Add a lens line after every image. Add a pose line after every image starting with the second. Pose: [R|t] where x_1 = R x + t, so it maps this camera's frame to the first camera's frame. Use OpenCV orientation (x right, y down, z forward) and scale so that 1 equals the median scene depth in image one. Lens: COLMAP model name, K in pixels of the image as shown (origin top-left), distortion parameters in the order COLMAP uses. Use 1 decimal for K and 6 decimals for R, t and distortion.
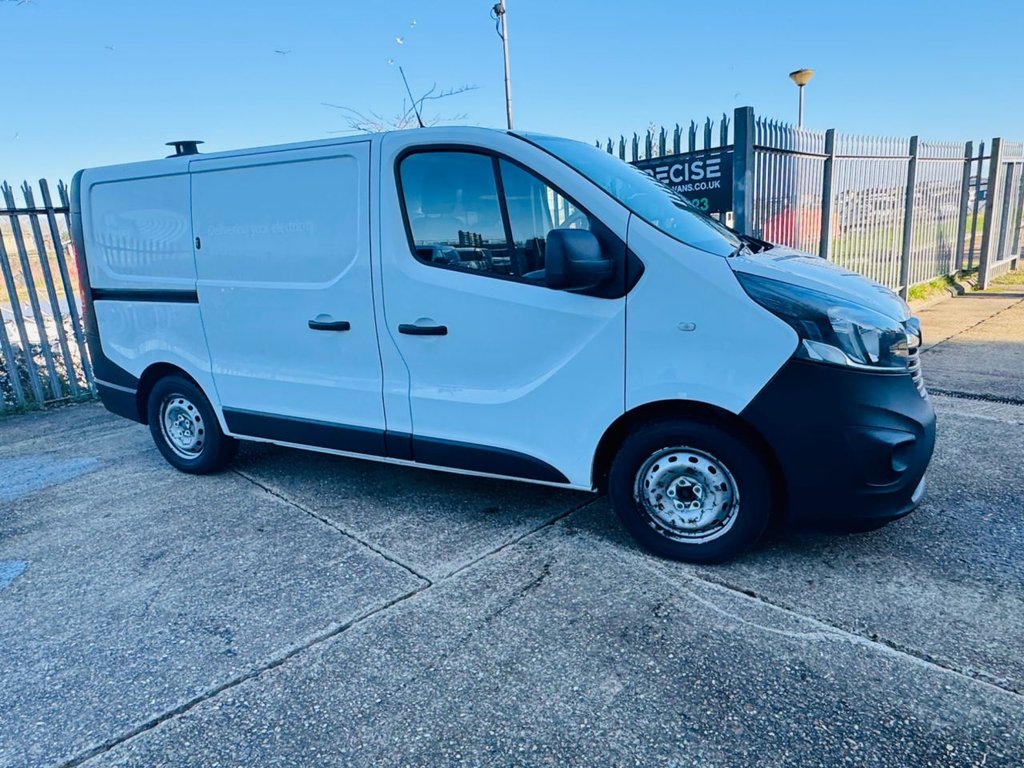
lens RADIAL K [[639.2, 0, 503.8], [0, 639.2, 386.3], [0, 0, 1]] dist [-0.003052, 0.002731]
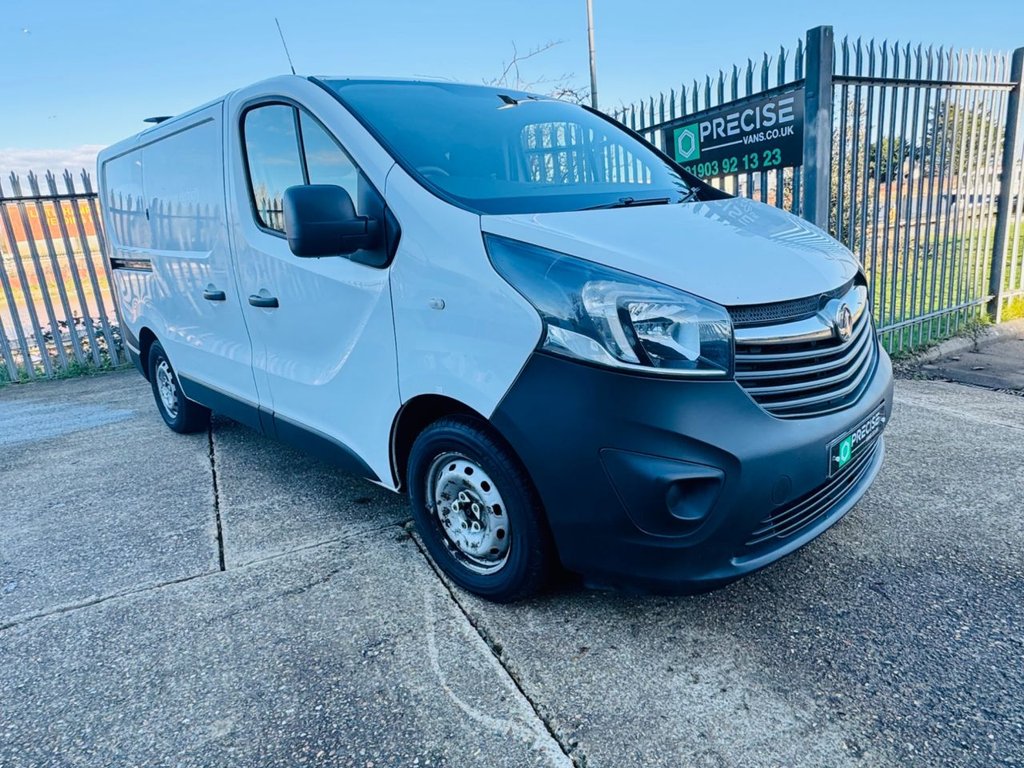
lens RADIAL K [[638.7, 0, 512.8], [0, 638.7, 382.3], [0, 0, 1]] dist [-0.001158, 0.001377]
pose [[0.945286, 0.063590, -0.319986, 0.517304], [-0.053110, 0.997731, 0.041379, -0.028054], [0.321891, -0.022121, 0.946518, 0.224194]]
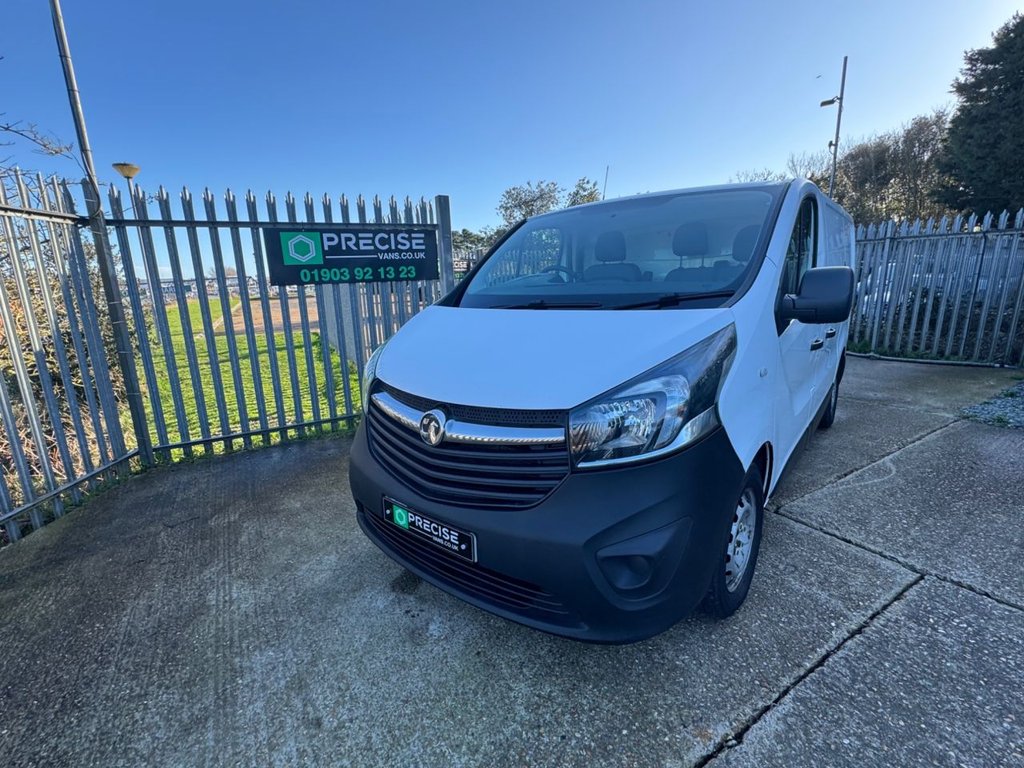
lens RADIAL K [[468.4, 0, 511.8], [0, 468.4, 383.6], [0, 0, 1]] dist [-0.000835, -0.000020]
pose [[0.226105, -0.151050, 0.962320, -0.899150], [0.250230, 0.963759, 0.092482, -0.236478], [-0.941415, 0.219890, 0.255708, 1.248117]]
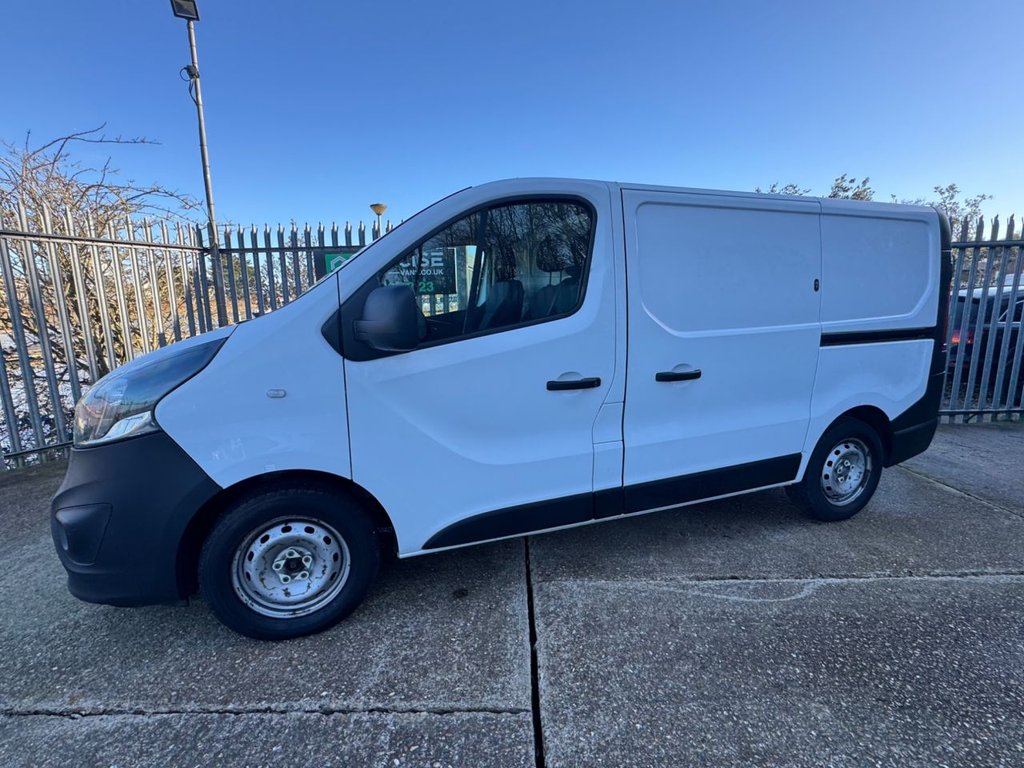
lens RADIAL K [[466.9, 0, 511.9], [0, 466.9, 382.3], [0, 0, 1]] dist [-0.000954, -0.000045]
pose [[0.692746, -0.062625, 0.718457, -0.468864], [0.133759, 0.990095, -0.042670, -0.068579], [-0.708669, 0.125660, 0.694261, 0.505491]]
